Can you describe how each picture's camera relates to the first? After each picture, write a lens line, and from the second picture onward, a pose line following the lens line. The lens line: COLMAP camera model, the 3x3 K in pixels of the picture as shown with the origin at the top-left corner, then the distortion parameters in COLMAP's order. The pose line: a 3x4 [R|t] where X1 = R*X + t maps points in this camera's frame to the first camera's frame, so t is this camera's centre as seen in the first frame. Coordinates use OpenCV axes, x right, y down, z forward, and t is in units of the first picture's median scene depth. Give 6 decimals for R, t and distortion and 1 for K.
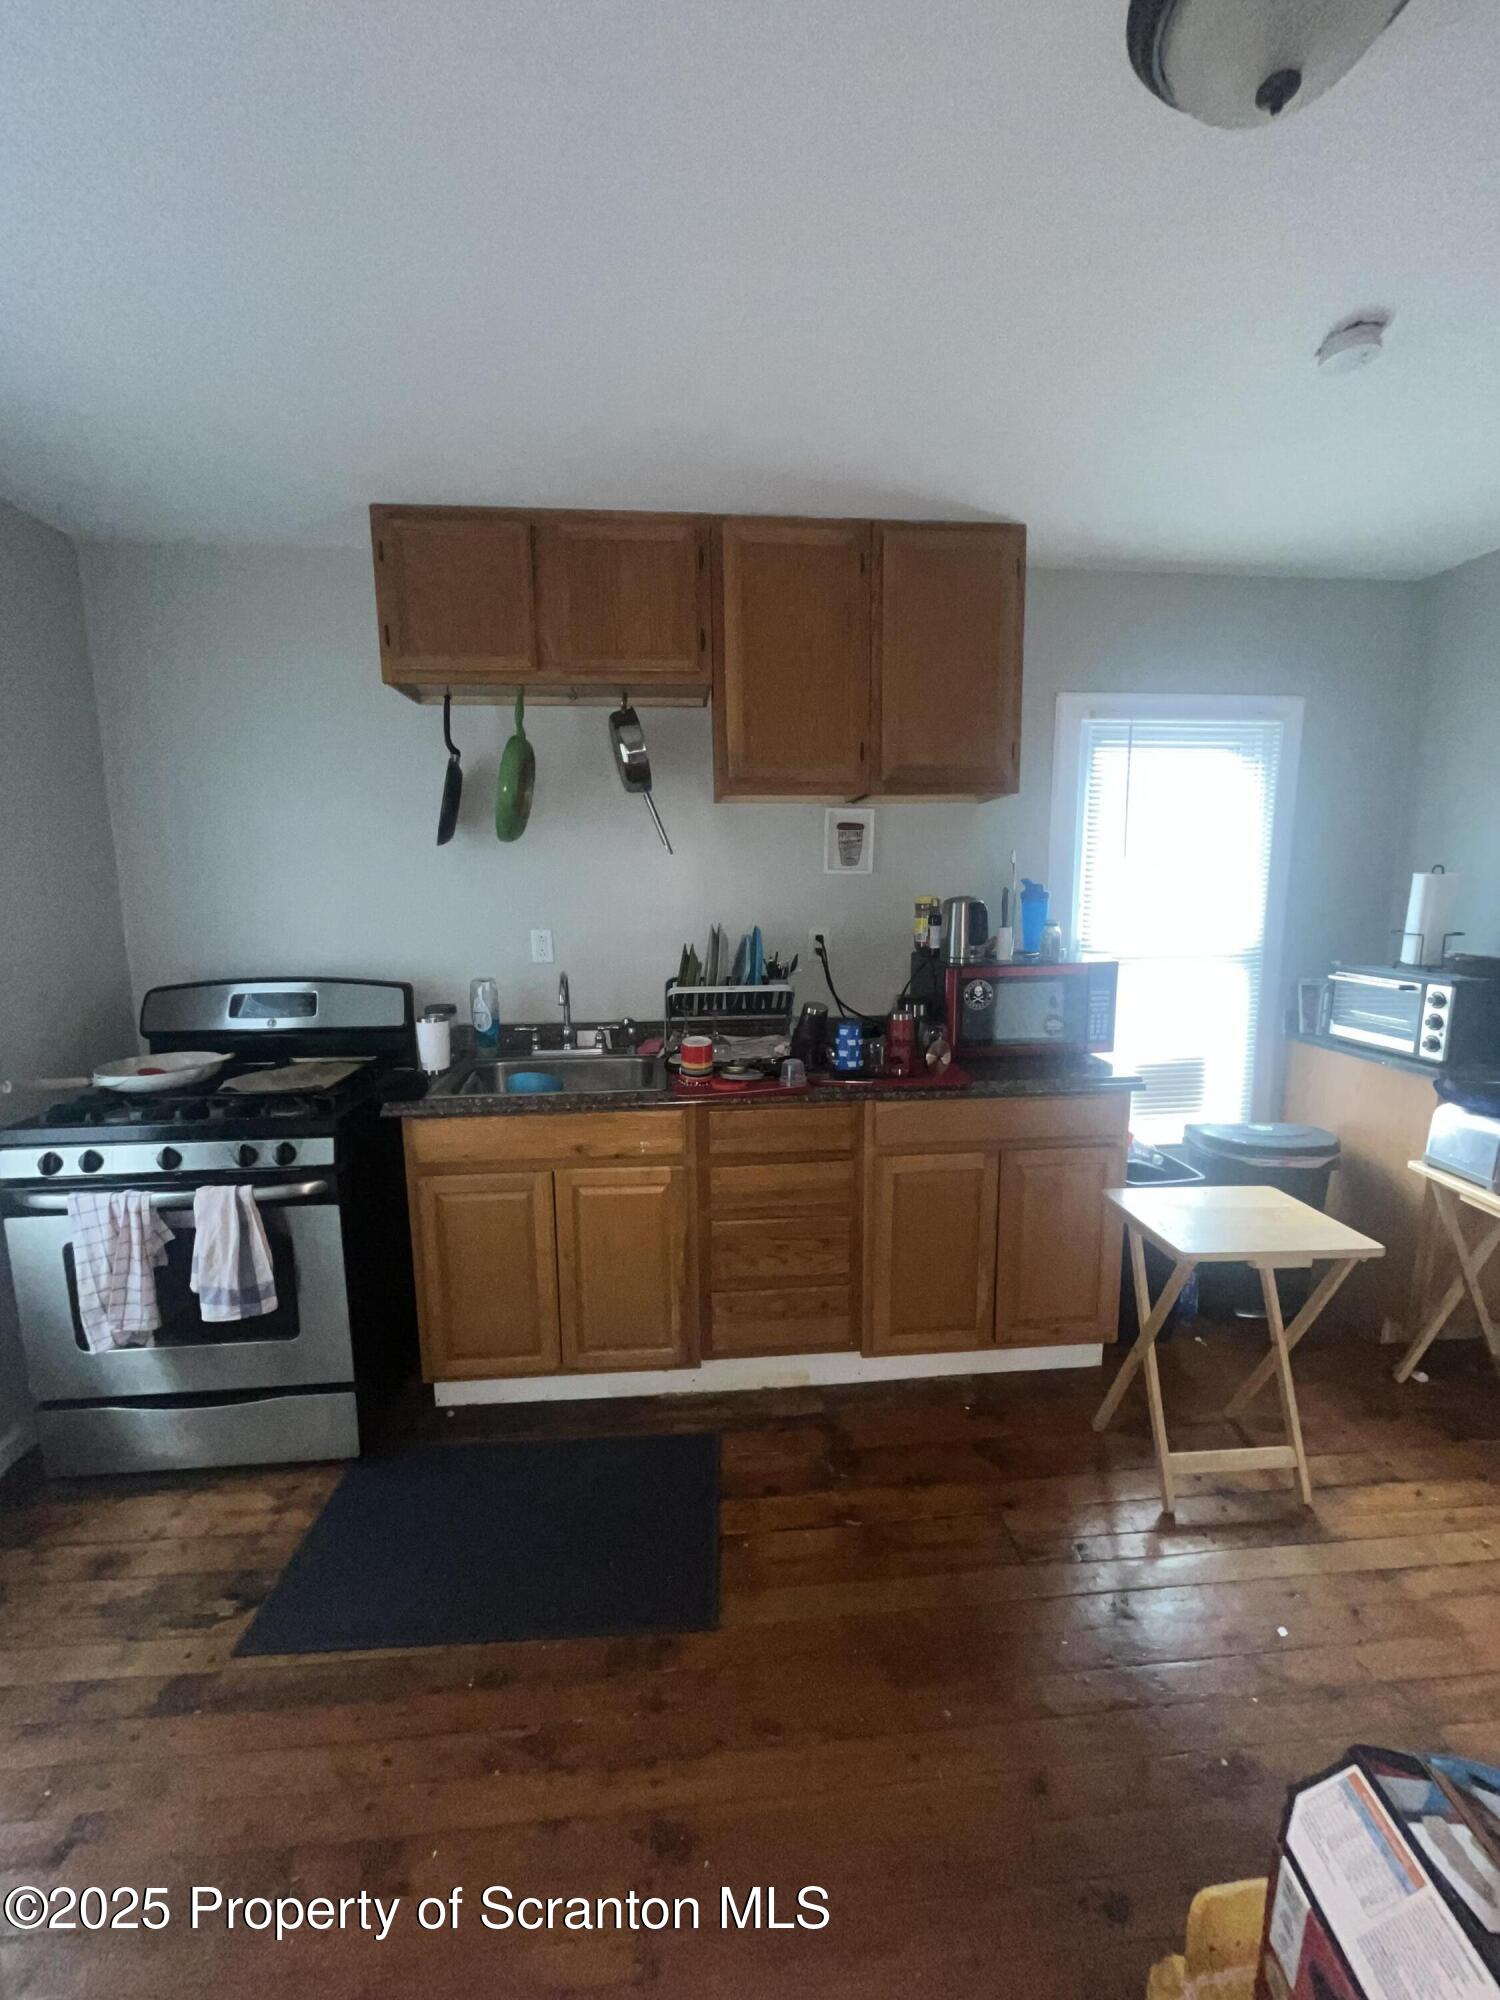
lens RADIAL K [[801.7, 0, 750.0], [0, 801.7, 1000.0], [0, 0, 1]] dist [-0.000856, 0.000035]
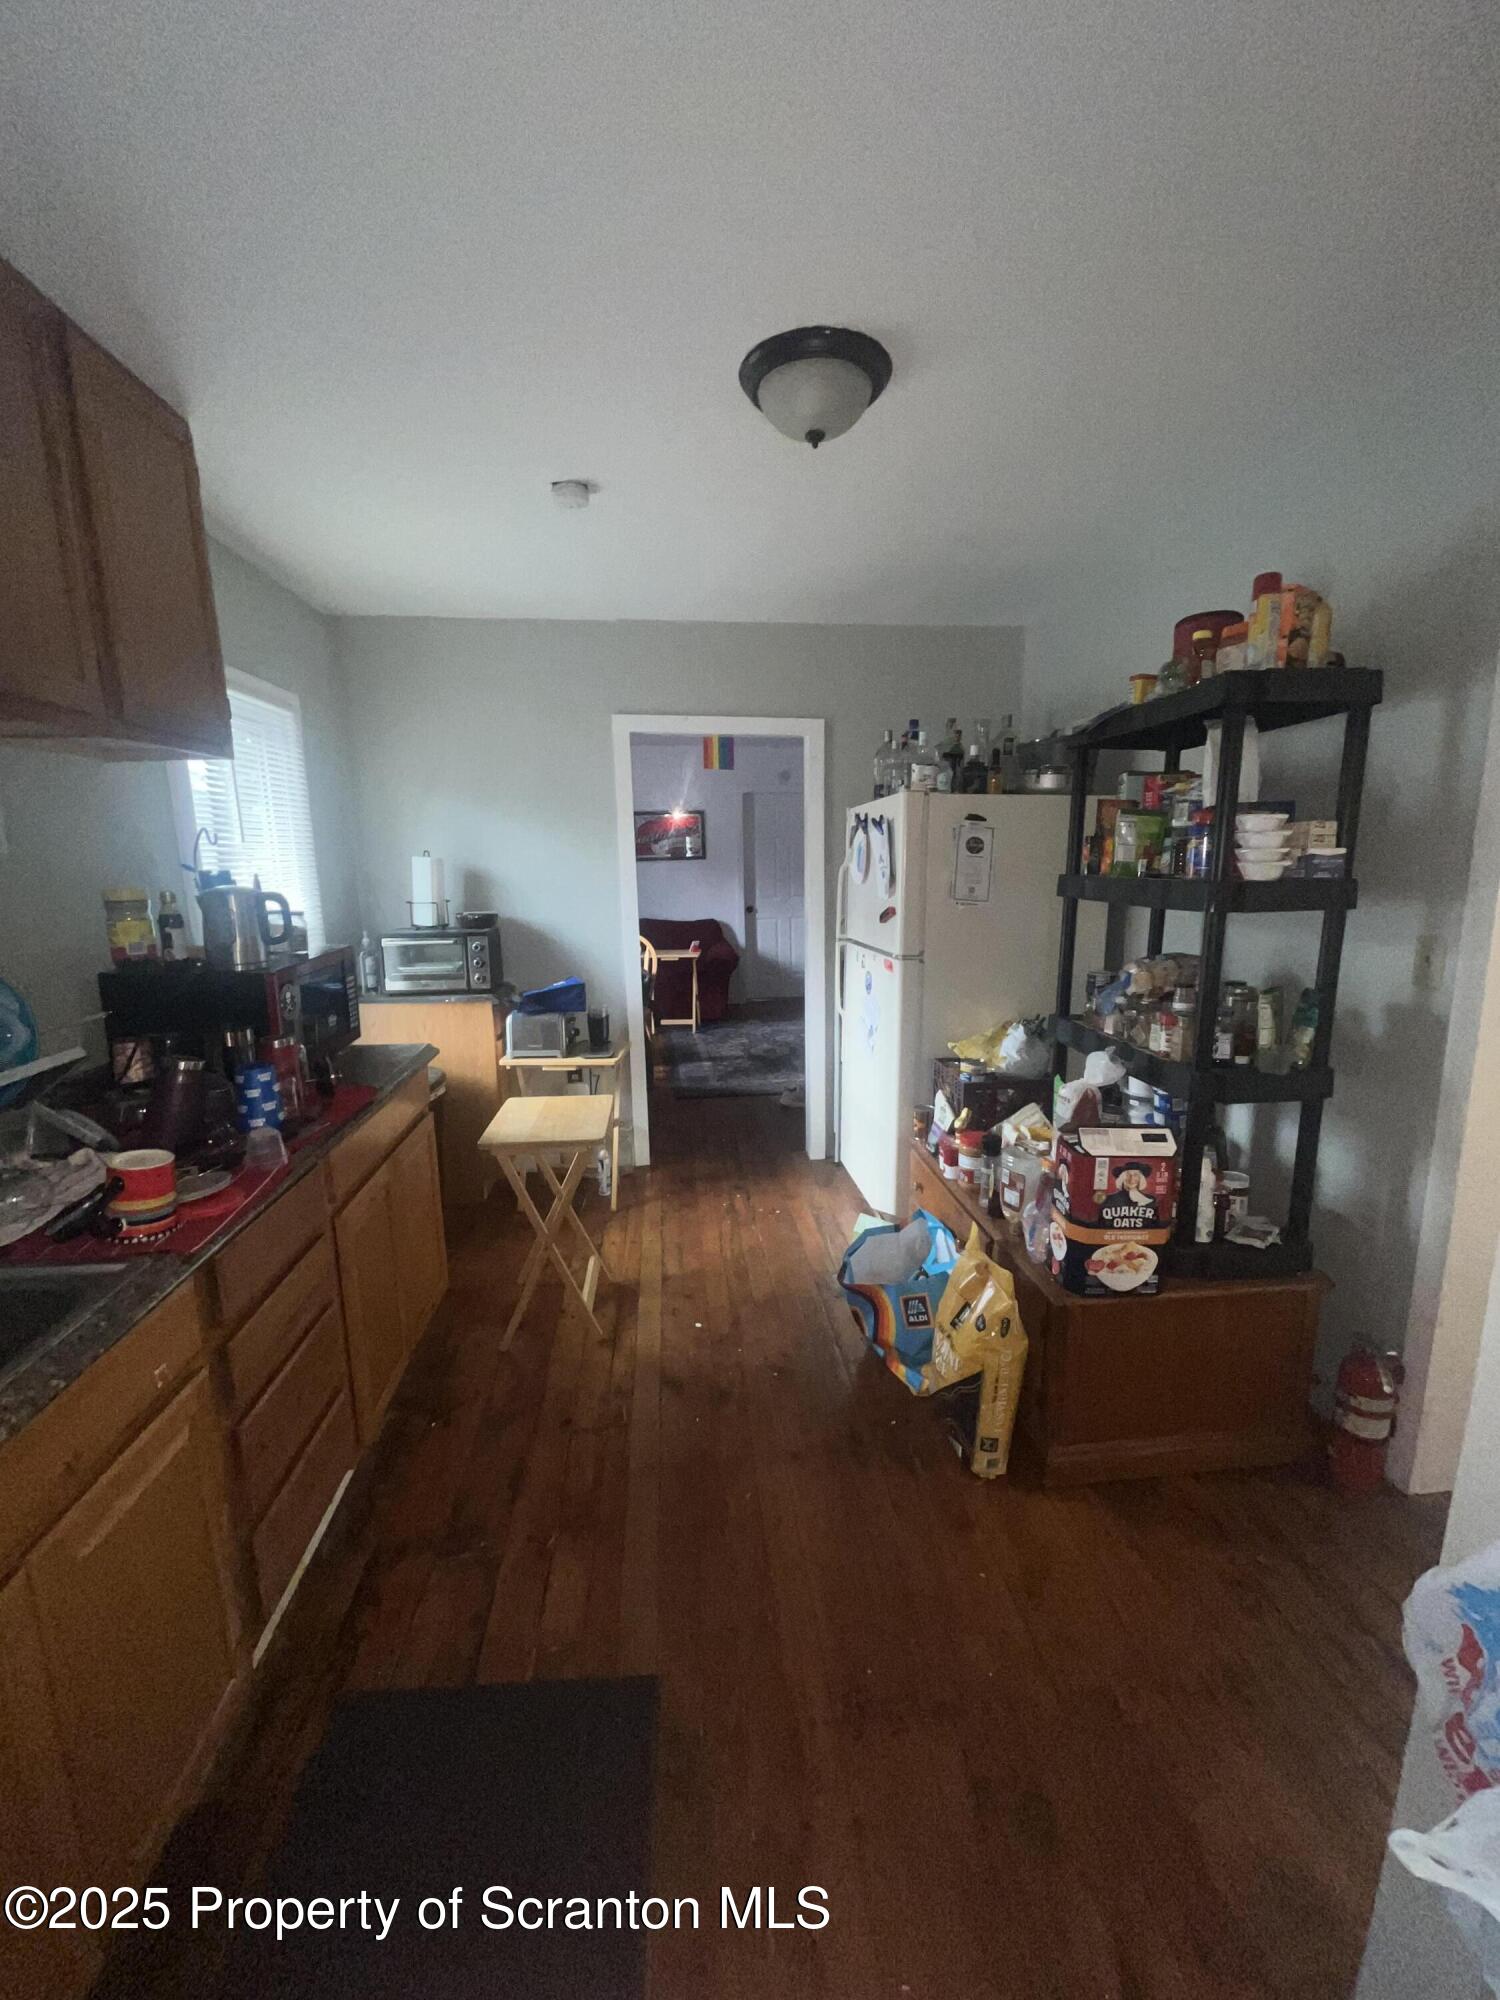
lens RADIAL K [[801.7, 0, 750.0], [0, 801.7, 1000.0], [0, 0, 1]] dist [-0.000856, 0.000035]
pose [[-0.013859, -0.171998, 0.985000, -0.722949], [0.159041, 0.972175, 0.171996, -0.098299], [-0.987175, 0.159039, 0.013882, 0.677006]]
